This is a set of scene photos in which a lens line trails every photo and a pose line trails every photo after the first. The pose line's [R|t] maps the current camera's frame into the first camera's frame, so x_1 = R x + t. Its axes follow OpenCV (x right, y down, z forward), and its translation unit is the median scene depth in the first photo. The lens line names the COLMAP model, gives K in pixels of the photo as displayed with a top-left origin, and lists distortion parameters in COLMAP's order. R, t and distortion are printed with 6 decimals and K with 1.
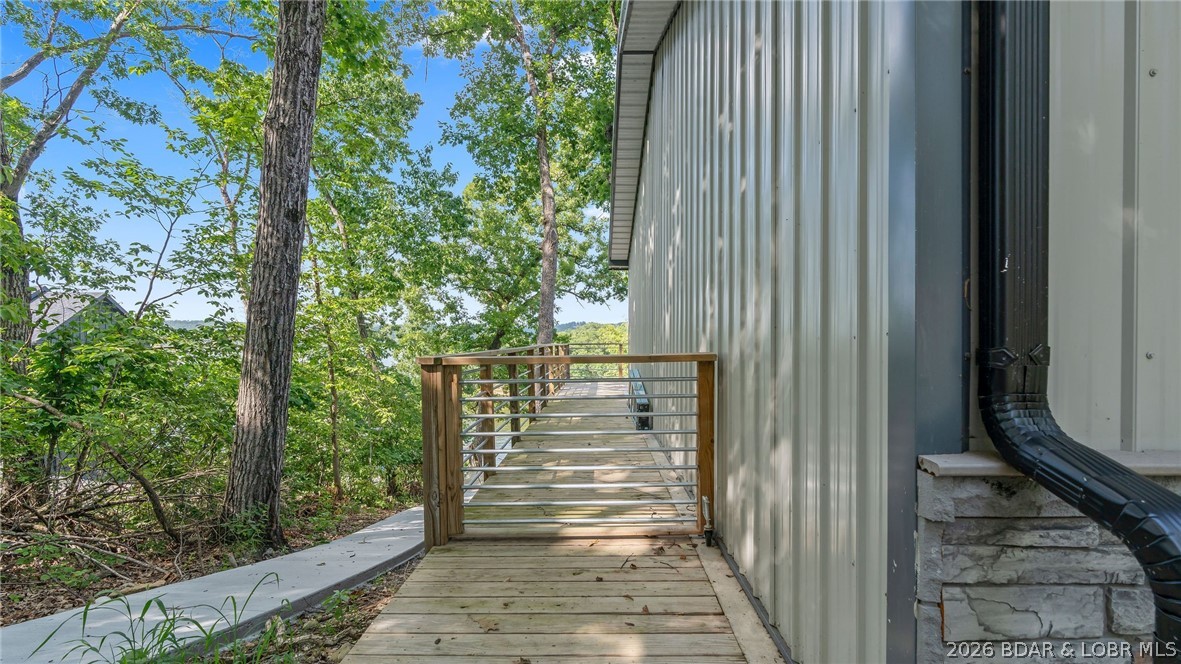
lens RADIAL K [[536.8, 0, 590.5], [0, 536.8, 340.8], [0, 0, 1]] dist [0.000679, 0.000059]
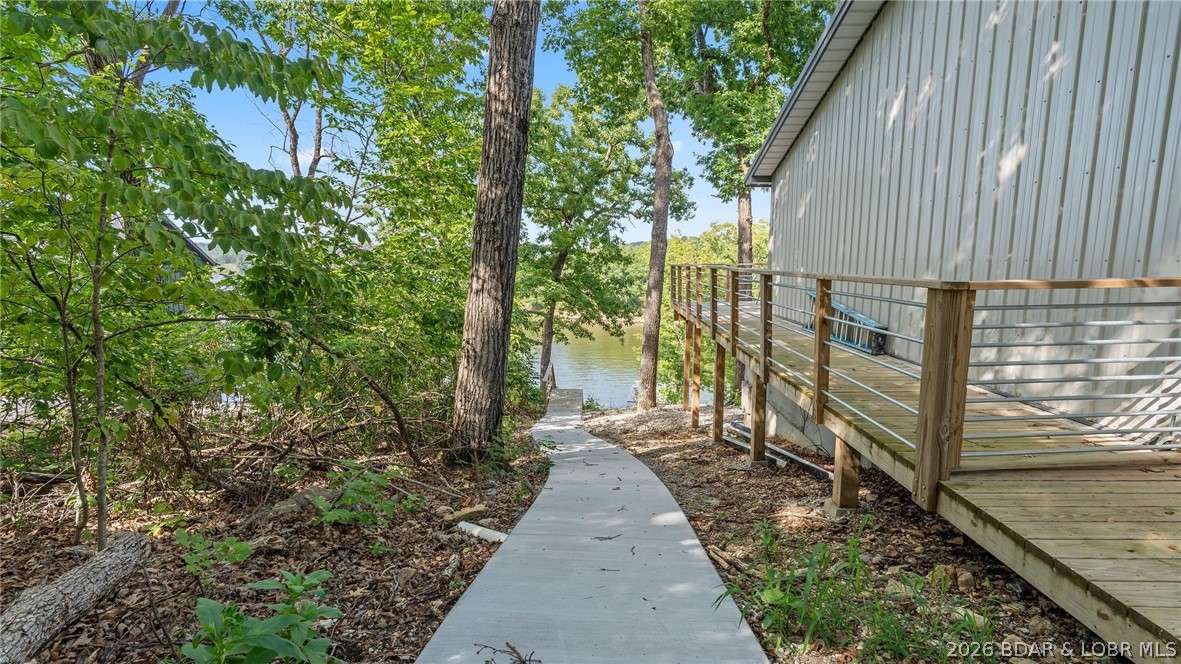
lens RADIAL K [[530.5, 0, 588.9], [0, 530.5, 333.4], [0, 0, 1]] dist [-0.012676, 0.005463]
pose [[0.999921, -0.002077, -0.012435, -0.424554], [0.003742, 0.990775, 0.135464, -0.002491], [0.012039, -0.135499, 0.990704, 0.047465]]
